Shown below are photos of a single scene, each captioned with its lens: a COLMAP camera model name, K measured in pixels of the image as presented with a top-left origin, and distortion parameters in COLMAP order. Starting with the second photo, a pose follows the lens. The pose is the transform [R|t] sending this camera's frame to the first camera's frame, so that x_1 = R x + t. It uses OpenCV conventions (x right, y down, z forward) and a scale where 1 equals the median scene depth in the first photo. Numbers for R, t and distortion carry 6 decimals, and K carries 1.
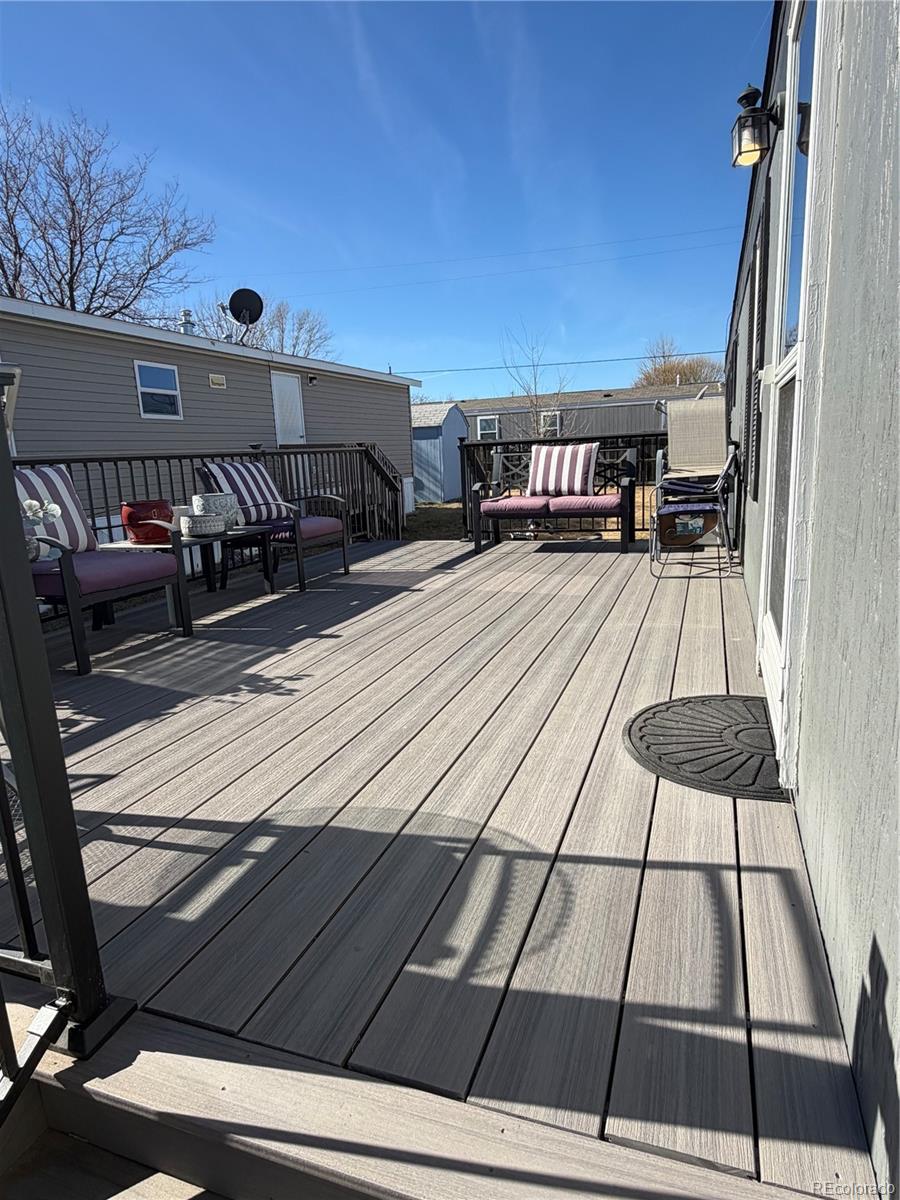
lens RADIAL K [[706.6, 0, 451.5], [0, 706.6, 600.1], [0, 0, 1]] dist [-0.000109, -0.000003]
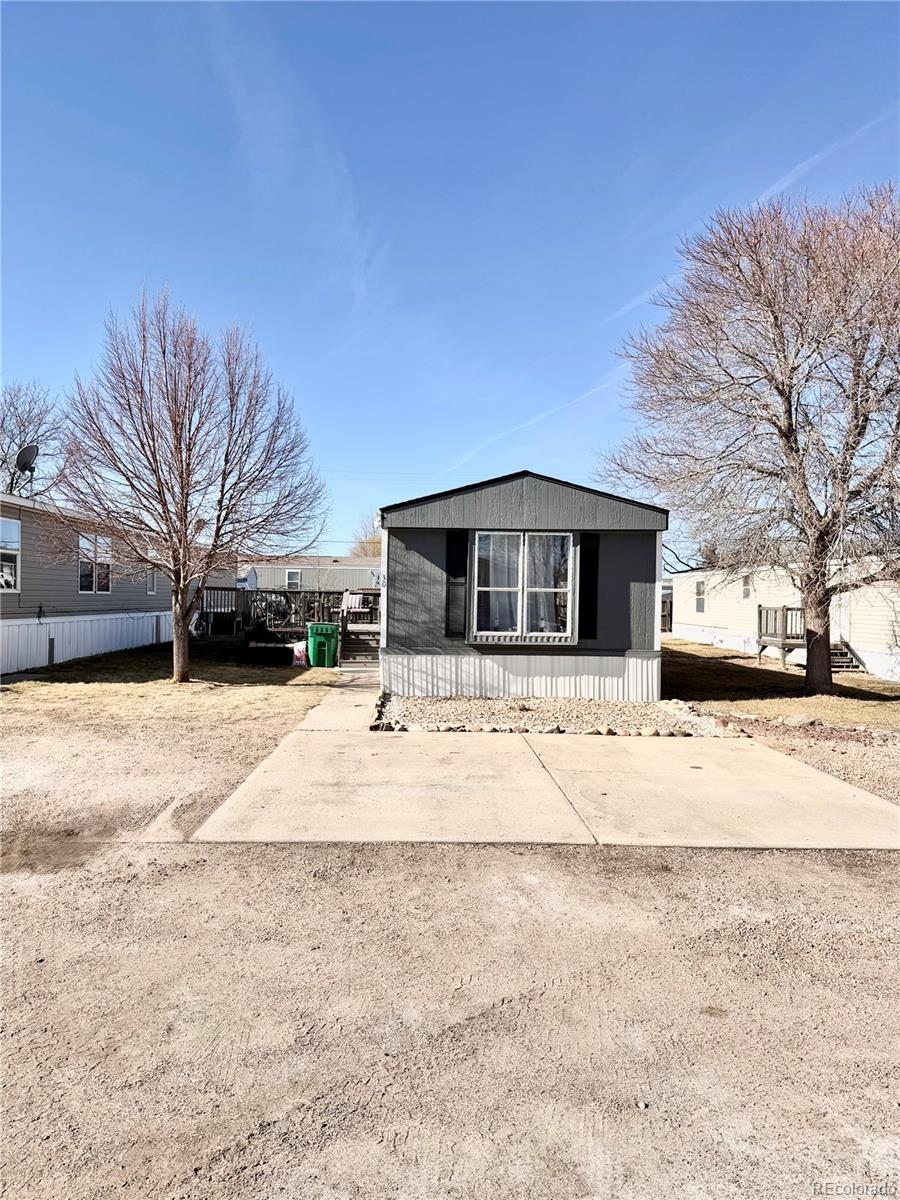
lens RADIAL K [[913.6, 0, 451.3], [0, 913.6, 599.3], [0, 0, 1]] dist [0.004756, -0.001807]
pose [[0.929417, 0.056834, 0.364629, -1.076480], [0.023255, 0.977086, -0.211573, 0.802076], [-0.368298, 0.205119, 0.906798, -3.406919]]
